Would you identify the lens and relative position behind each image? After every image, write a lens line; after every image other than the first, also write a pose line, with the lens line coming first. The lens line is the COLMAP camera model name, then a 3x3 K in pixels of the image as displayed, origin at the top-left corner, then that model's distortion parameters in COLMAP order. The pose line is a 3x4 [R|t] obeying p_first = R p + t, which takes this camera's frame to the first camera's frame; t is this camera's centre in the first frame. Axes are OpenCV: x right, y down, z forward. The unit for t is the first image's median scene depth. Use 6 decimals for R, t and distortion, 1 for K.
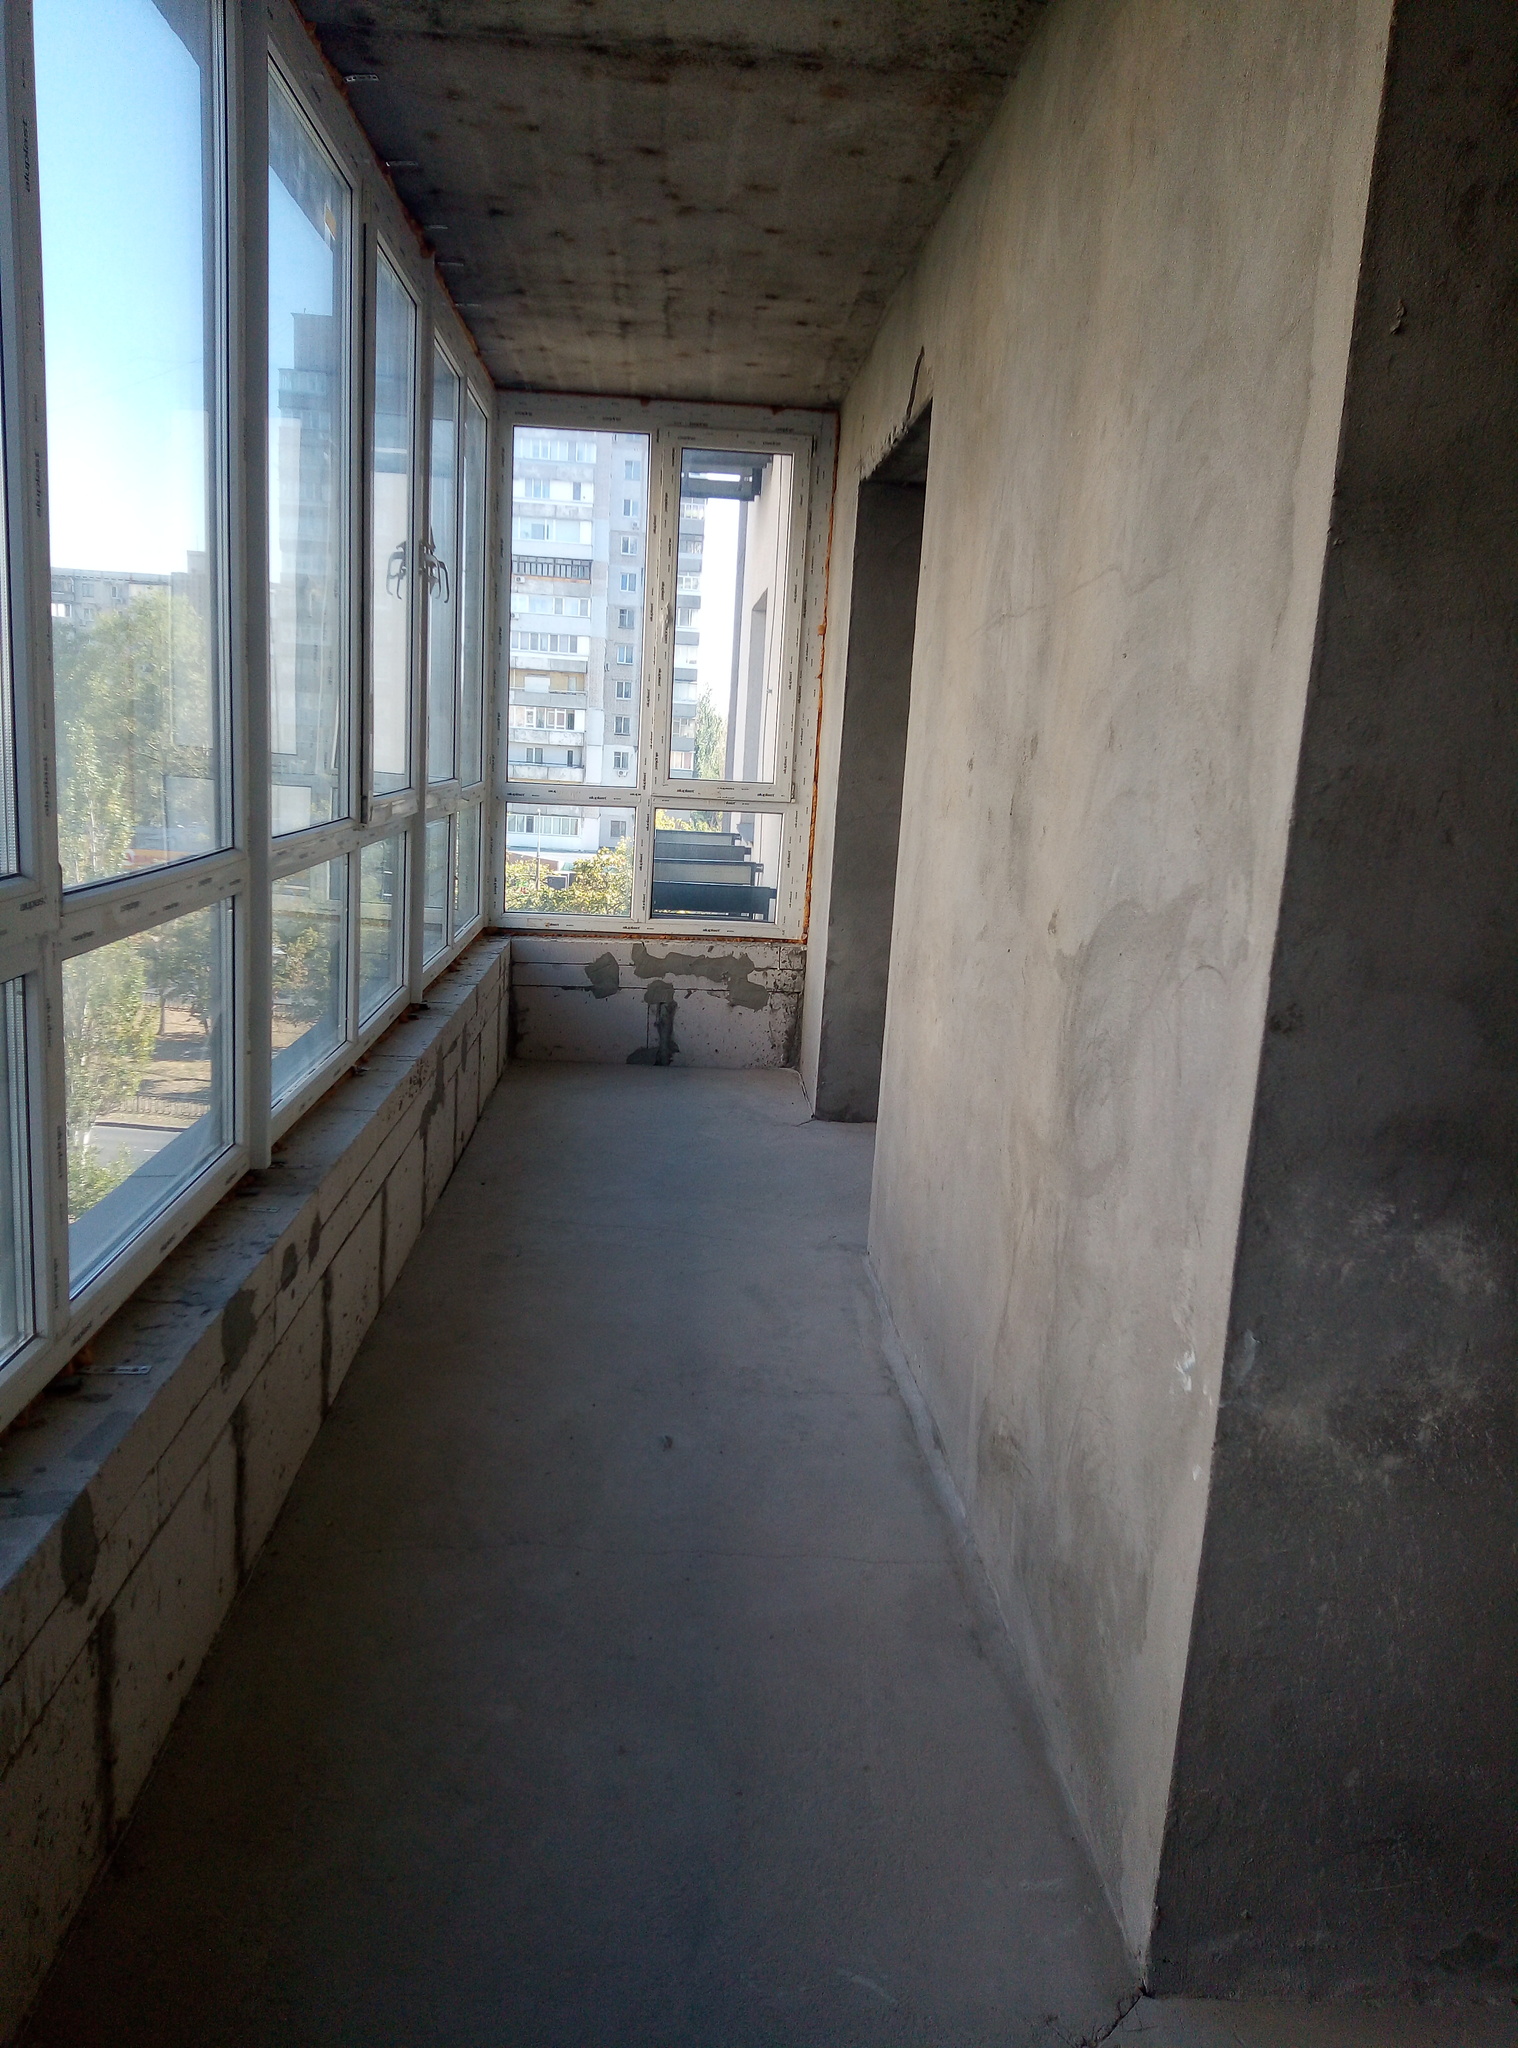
lens RADIAL K [[1445.3, 0, 758.8], [0, 1445.3, 1031.9], [0, 0, 1]] dist [0.023873, -0.042487]
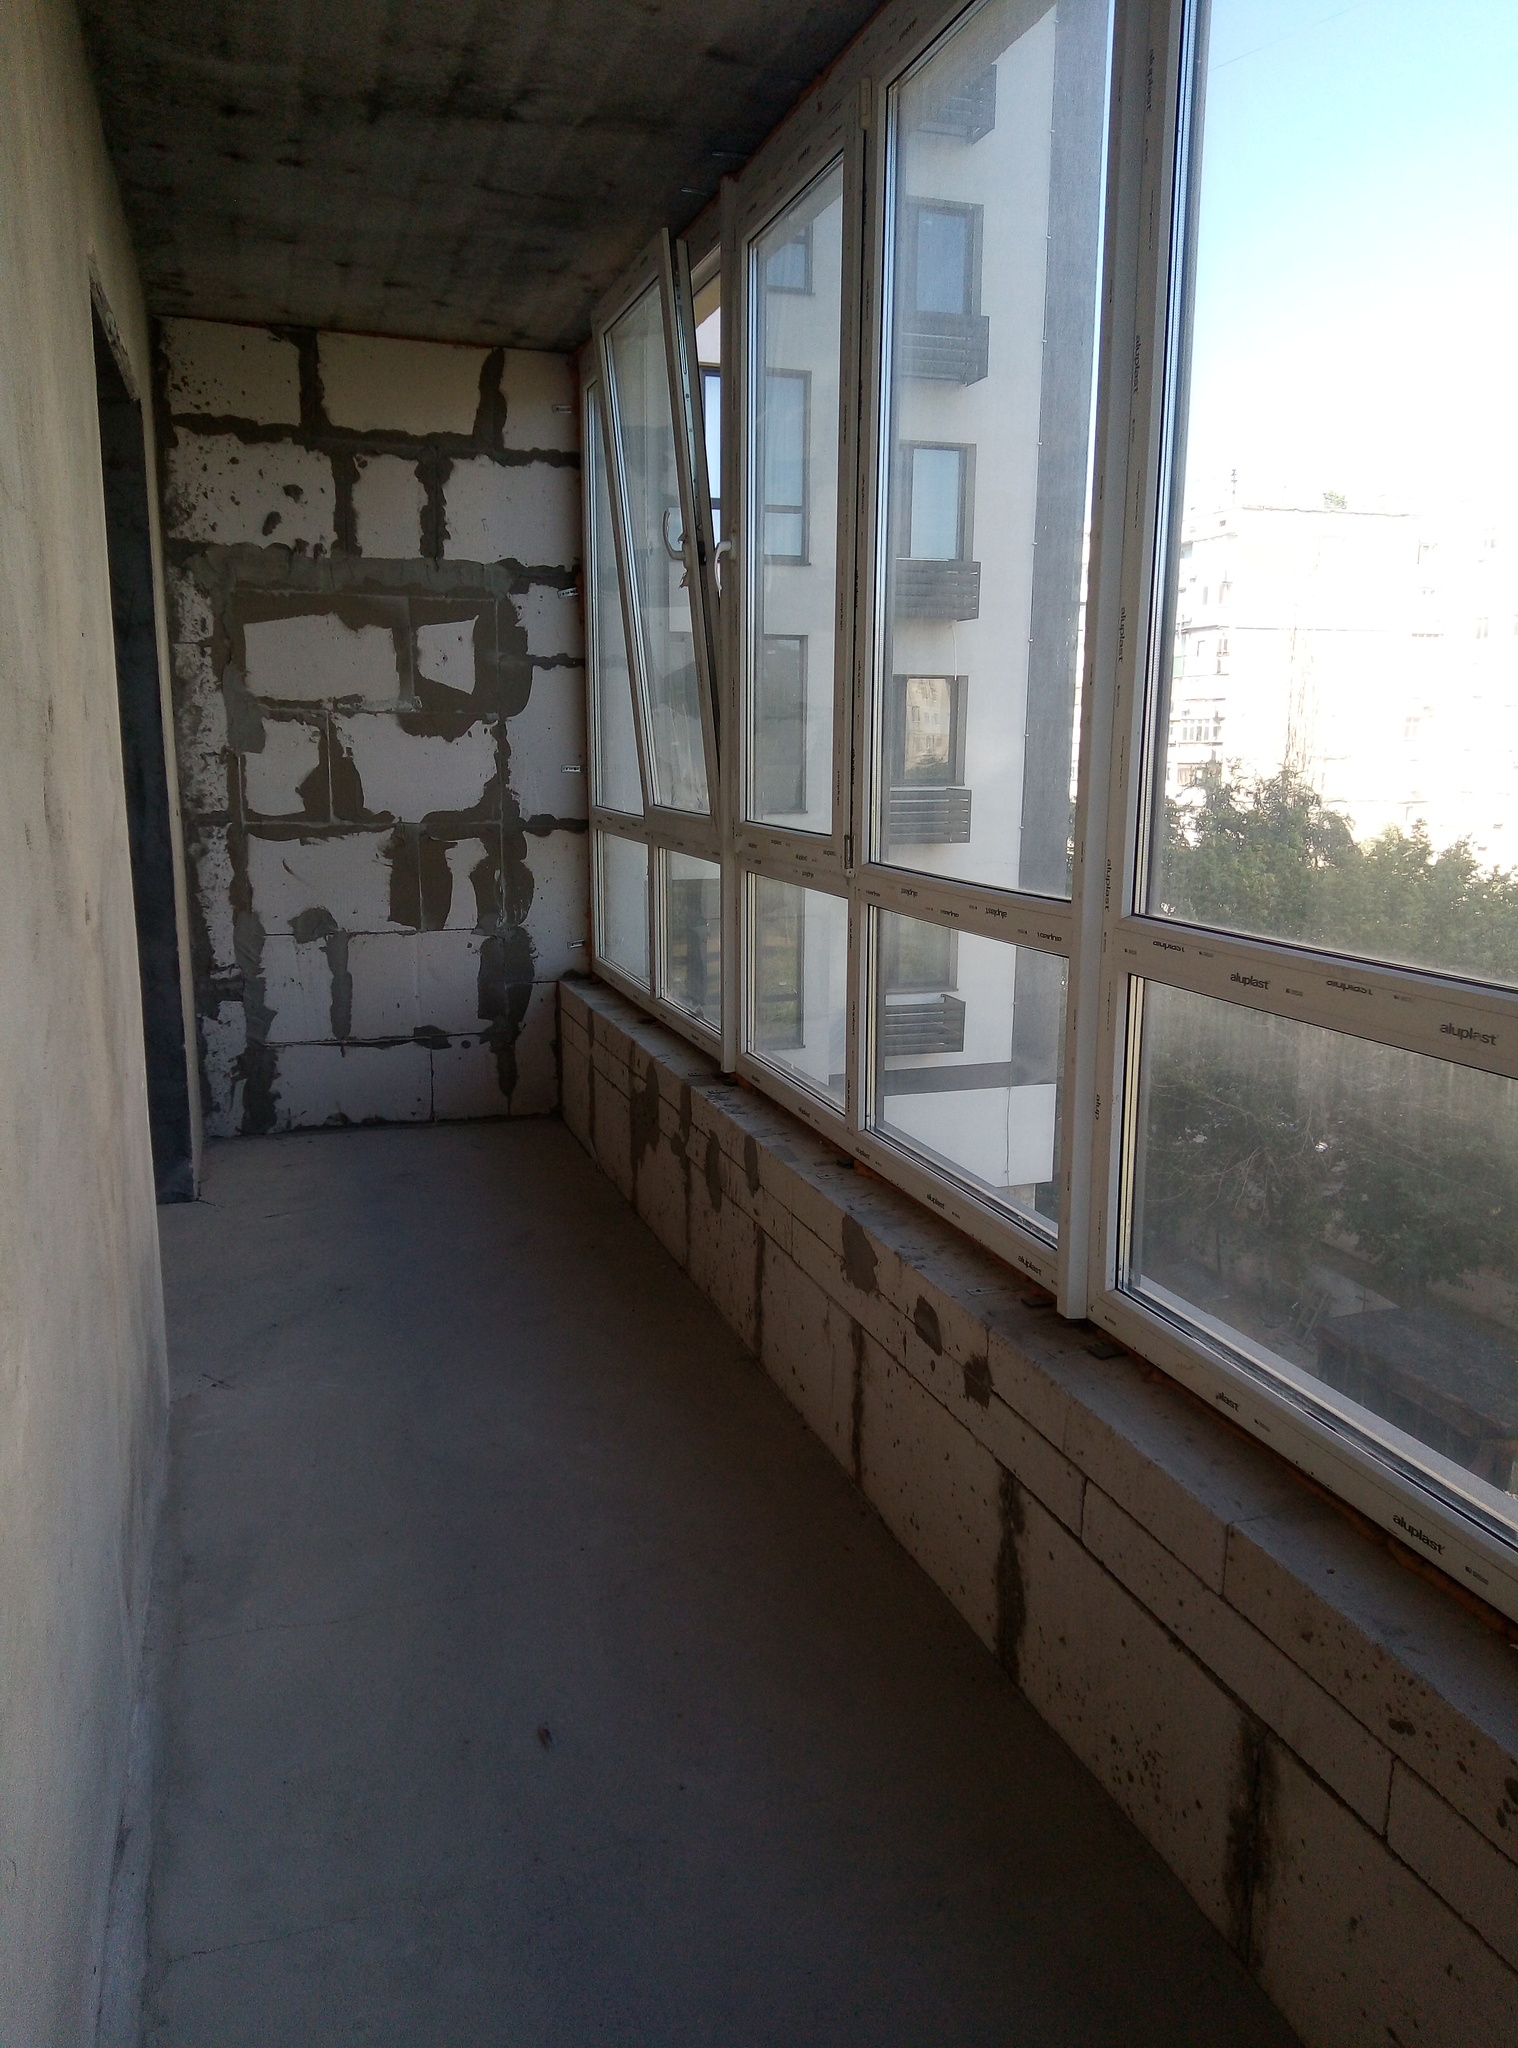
lens RADIAL K [[1445.3, 0, 771.1], [0, 1445.3, 1024.9], [0, 0, 1]] dist [0.023873, -0.042487]
pose [[-0.960246, -0.006692, -0.279074, 0.036793], [-0.112272, 0.924553, 0.364138, -0.358003], [0.255582, 0.380994, -0.888550, 1.785570]]
